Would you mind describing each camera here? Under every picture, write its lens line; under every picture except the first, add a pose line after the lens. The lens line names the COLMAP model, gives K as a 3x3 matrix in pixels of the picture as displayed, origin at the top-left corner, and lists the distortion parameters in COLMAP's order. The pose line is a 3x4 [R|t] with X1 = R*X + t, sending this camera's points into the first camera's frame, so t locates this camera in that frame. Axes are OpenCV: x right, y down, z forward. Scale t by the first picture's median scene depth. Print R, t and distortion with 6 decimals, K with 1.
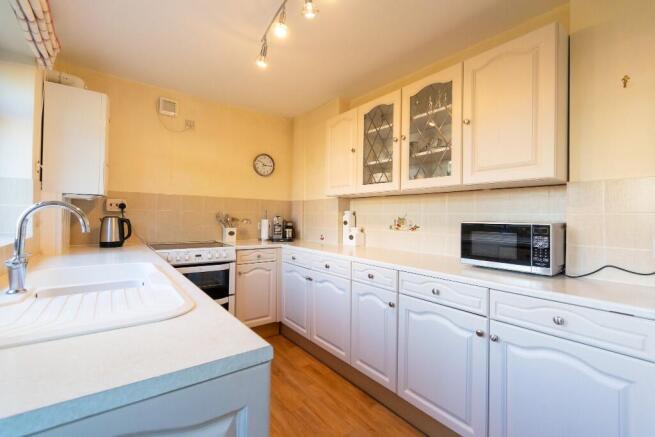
lens RADIAL K [[290.1, 0, 330.1], [0, 290.1, 217.0], [0, 0, 1]] dist [0.006703, -0.002657]
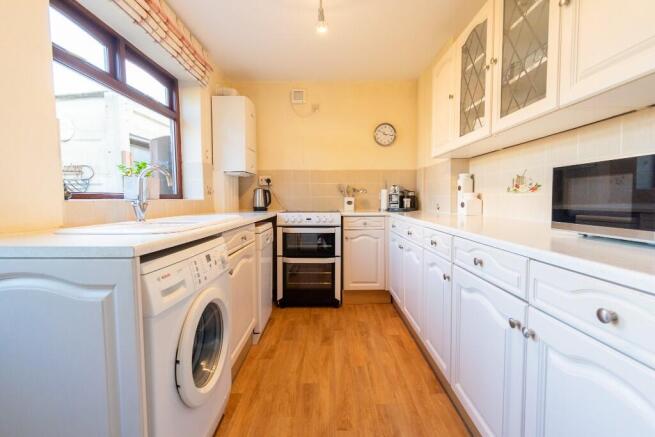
lens RADIAL K [[290.1, 0, 328.7], [0, 290.1, 216.8], [0, 0, 1]] dist [0.006703, -0.002657]
pose [[0.792364, 0.020236, -0.609713, 0.321667], [0.016309, 0.998390, 0.054331, 0.061494], [0.609830, -0.052994, 0.790758, 0.122463]]
